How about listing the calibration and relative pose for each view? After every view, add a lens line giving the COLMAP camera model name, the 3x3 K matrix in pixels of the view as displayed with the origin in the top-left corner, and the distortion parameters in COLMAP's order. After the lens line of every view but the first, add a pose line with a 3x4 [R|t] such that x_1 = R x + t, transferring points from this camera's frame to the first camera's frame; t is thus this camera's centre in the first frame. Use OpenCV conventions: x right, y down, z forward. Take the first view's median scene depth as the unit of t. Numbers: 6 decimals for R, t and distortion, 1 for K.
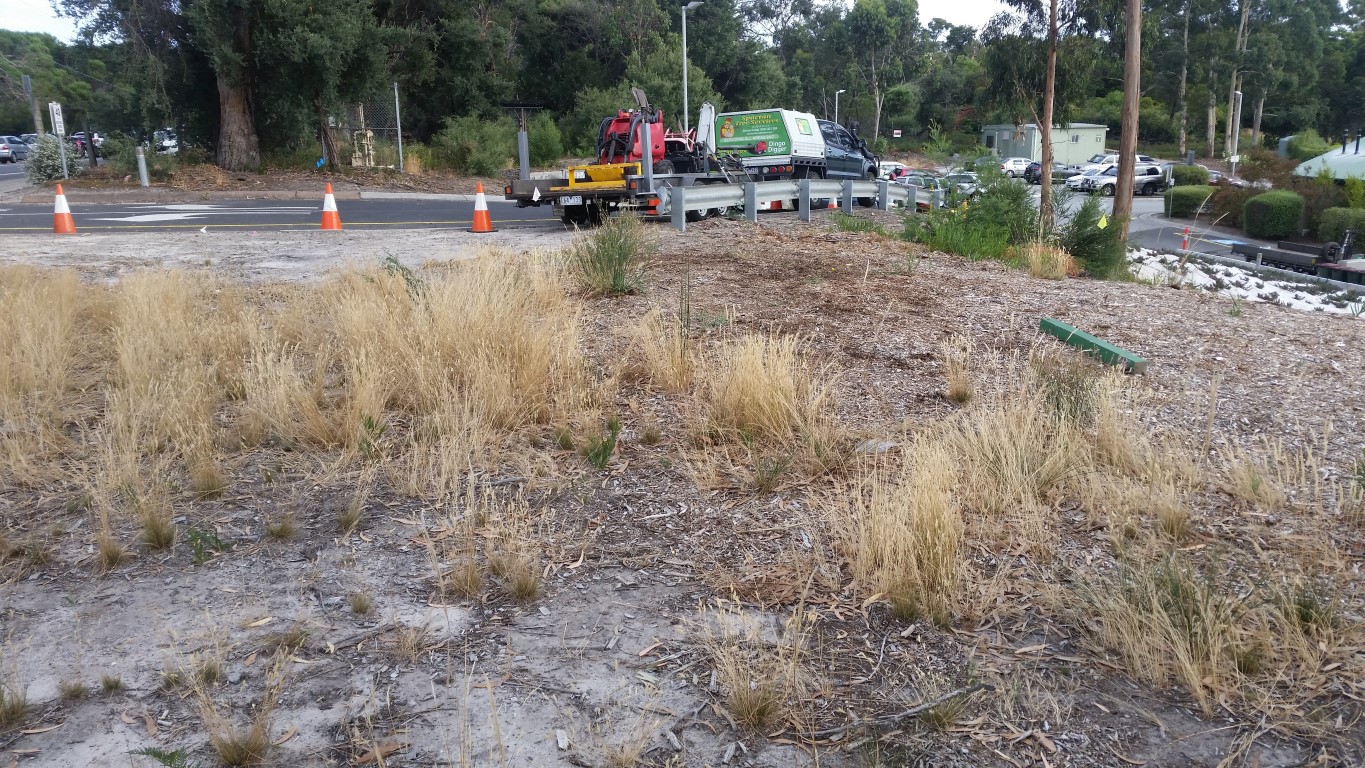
lens RADIAL K [[1327.4, 0, 692.5], [0, 1327.4, 387.2], [0, 0, 1]] dist [0.150786, -0.414800]
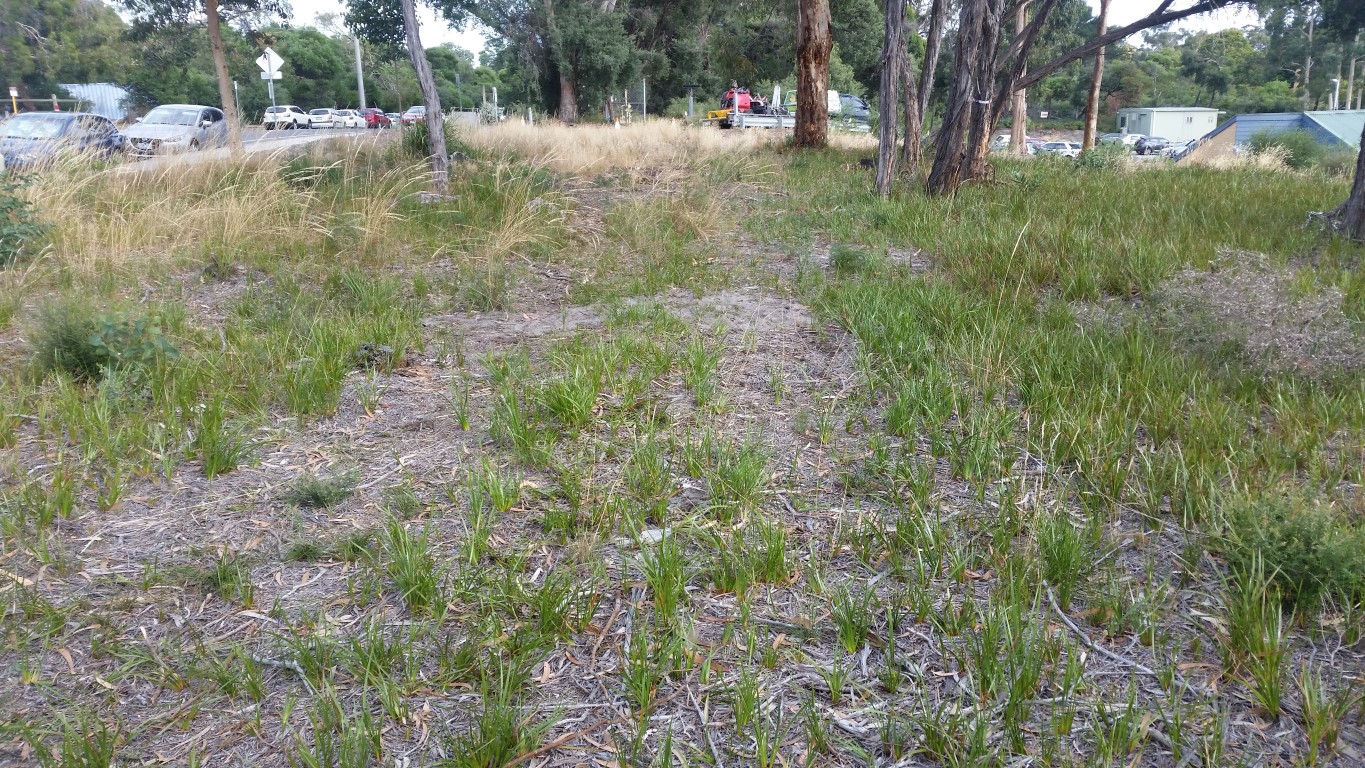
lens RADIAL K [[1327.4, 0, 692.5], [0, 1327.4, 387.2], [0, 0, 1]] dist [0.150786, -0.414800]
pose [[0.984451, 0.034777, -0.172183, 0.128598], [-0.033881, 0.999393, 0.008141, 0.132126], [0.172361, -0.002180, 0.985031, -0.586449]]
